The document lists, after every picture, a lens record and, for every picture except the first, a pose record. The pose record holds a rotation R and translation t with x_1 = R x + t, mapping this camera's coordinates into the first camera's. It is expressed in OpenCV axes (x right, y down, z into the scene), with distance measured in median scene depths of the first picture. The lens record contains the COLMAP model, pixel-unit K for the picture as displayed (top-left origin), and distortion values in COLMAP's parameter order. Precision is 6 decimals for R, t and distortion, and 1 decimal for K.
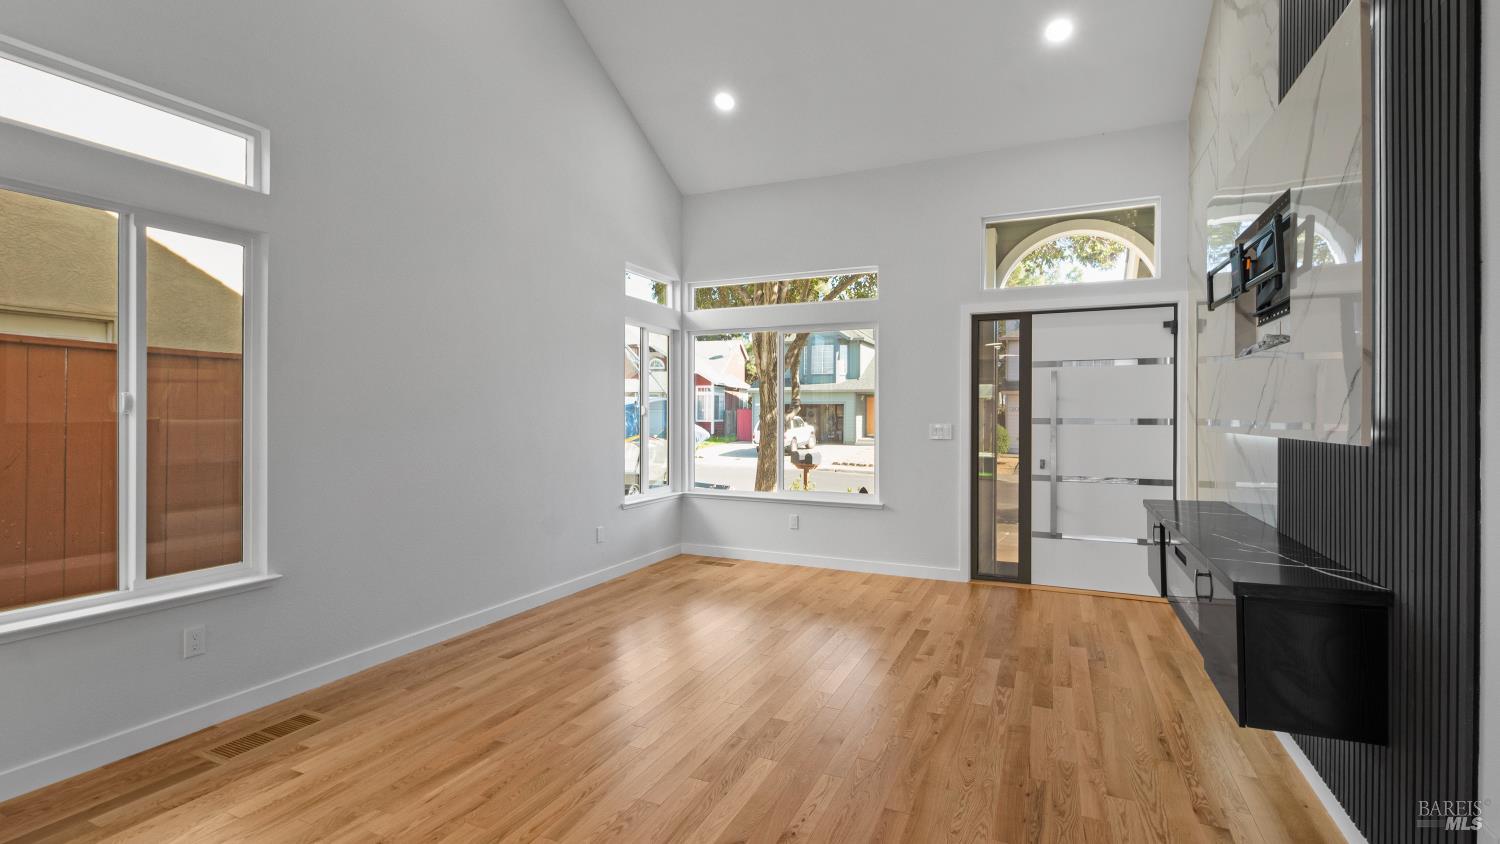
lens RADIAL K [[676.4, 0, 748.0], [0, 676.4, 422.6], [0, 0, 1]] dist [0.011450, -0.006589]
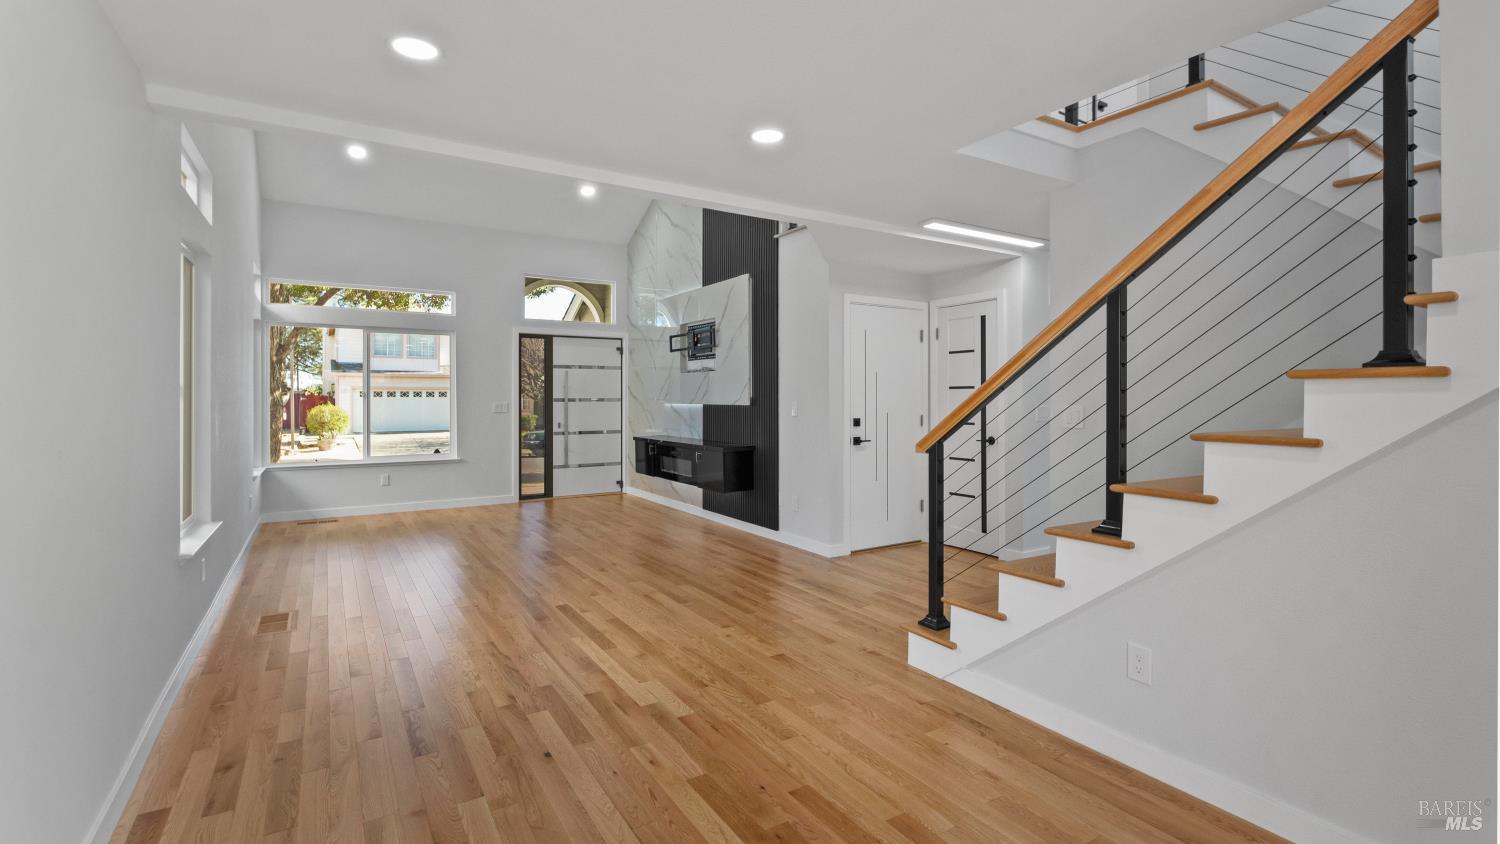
lens RADIAL K [[676.4, 0, 740.4], [0, 676.4, 398.1], [0, 0, 1]] dist [0.011450, -0.006589]
pose [[0.551246, -0.004639, 0.834330, -0.744203], [0.012069, 0.999924, -0.002414, 0.002745], [-0.834255, 0.011400, 0.551260, -0.324641]]
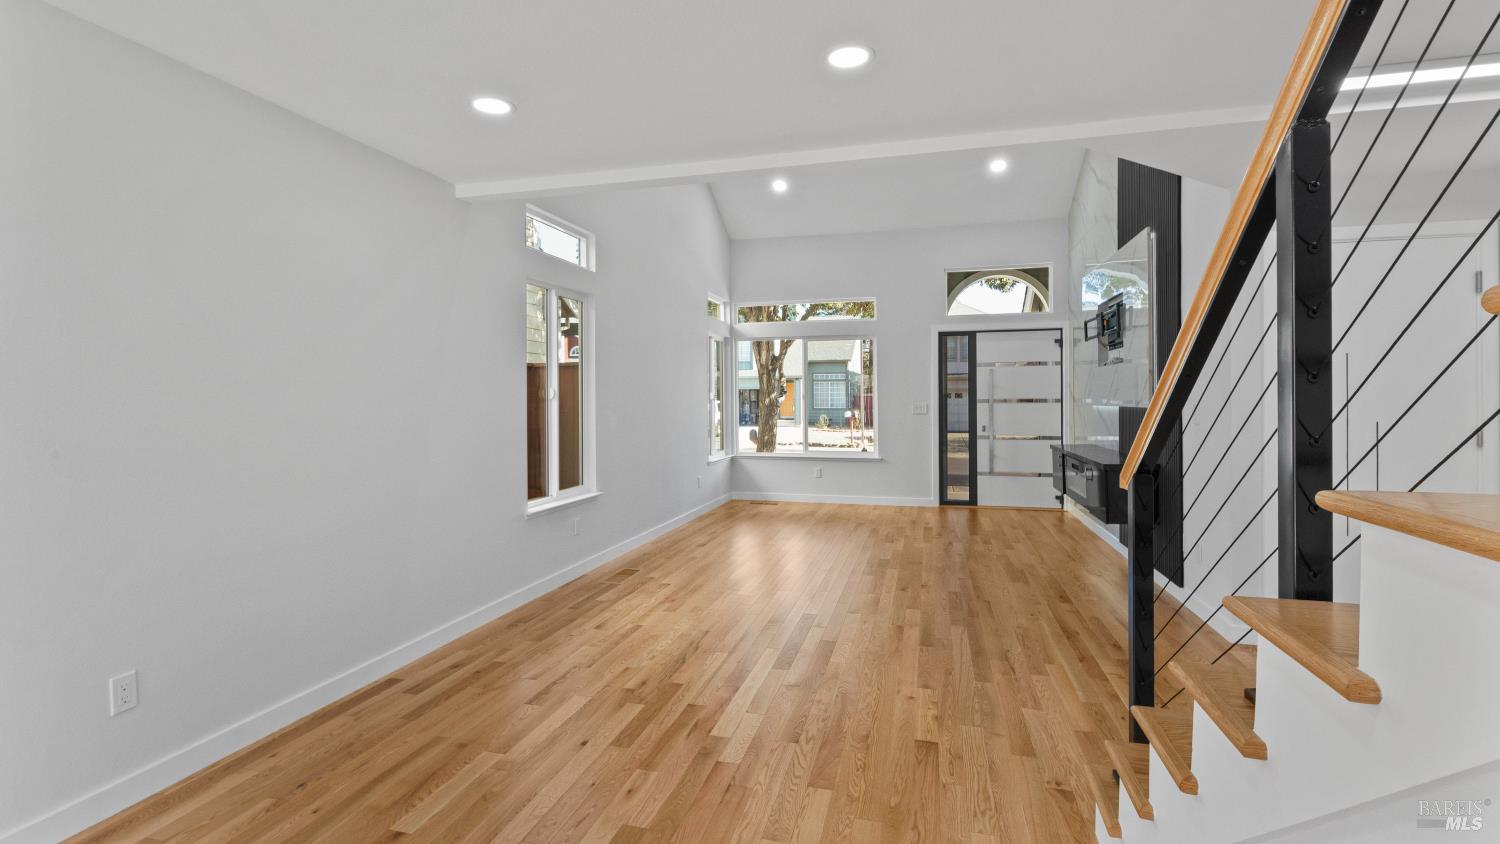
lens RADIAL K [[676.4, 0, 751.5], [0, 676.4, 406.7], [0, 0, 1]] dist [0.011450, -0.006589]
pose [[0.985770, -0.009689, 0.167821, -0.363502], [0.009980, 0.999950, -0.000888, 0.007134], [-0.167804, 0.002551, 0.985817, -0.461343]]
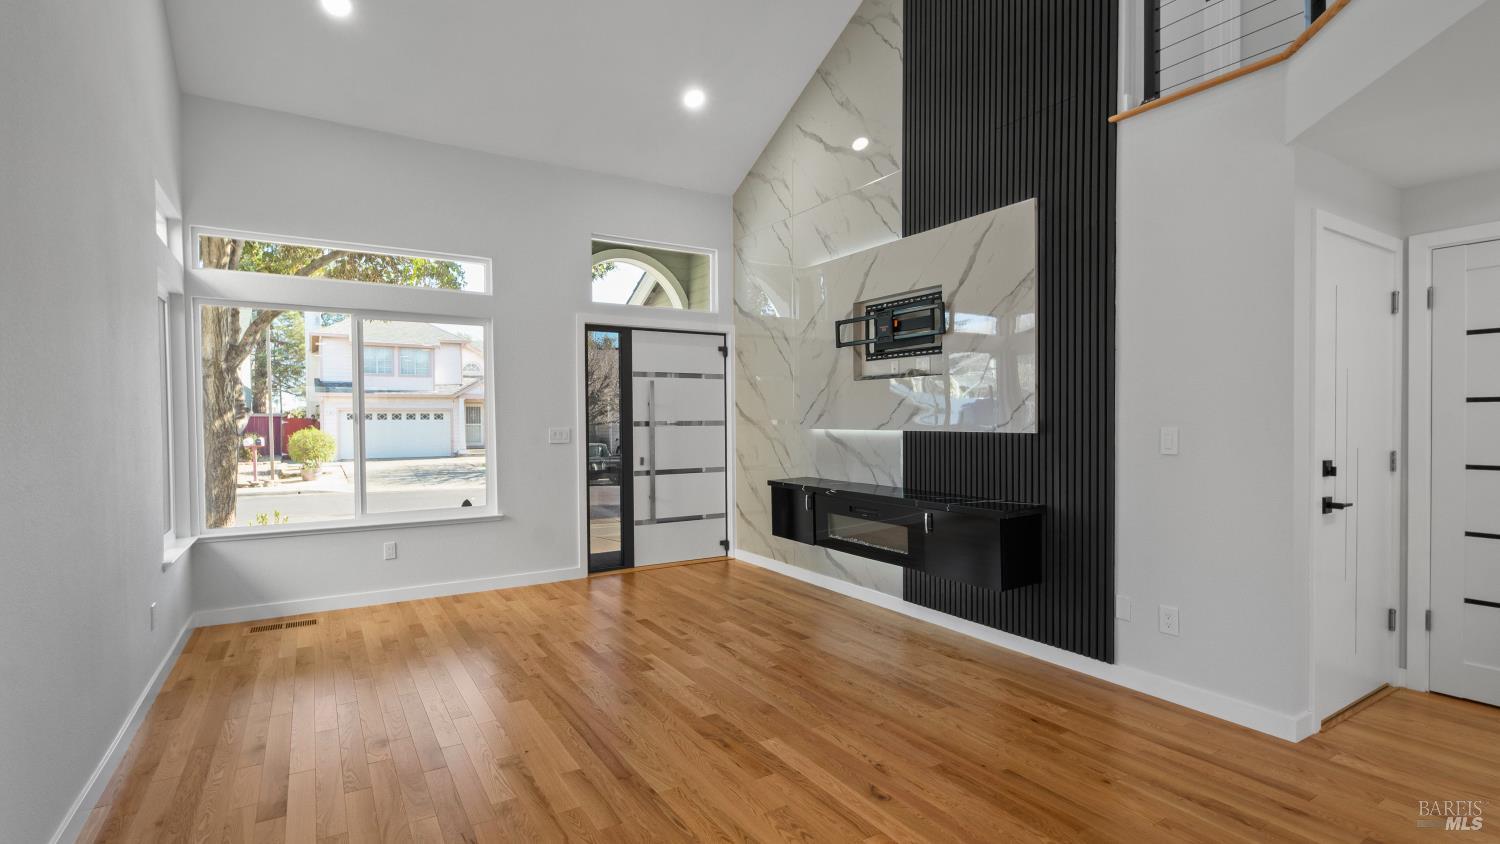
lens RADIAL K [[676.4, 0, 722.8], [0, 676.4, 435.3], [0, 0, 1]] dist [0.011450, -0.006589]
pose [[0.559274, -0.026502, 0.828559, -0.451088], [0.016340, 0.999647, 0.020945, -0.004725], [-0.828822, 0.001825, 0.559510, 0.239848]]
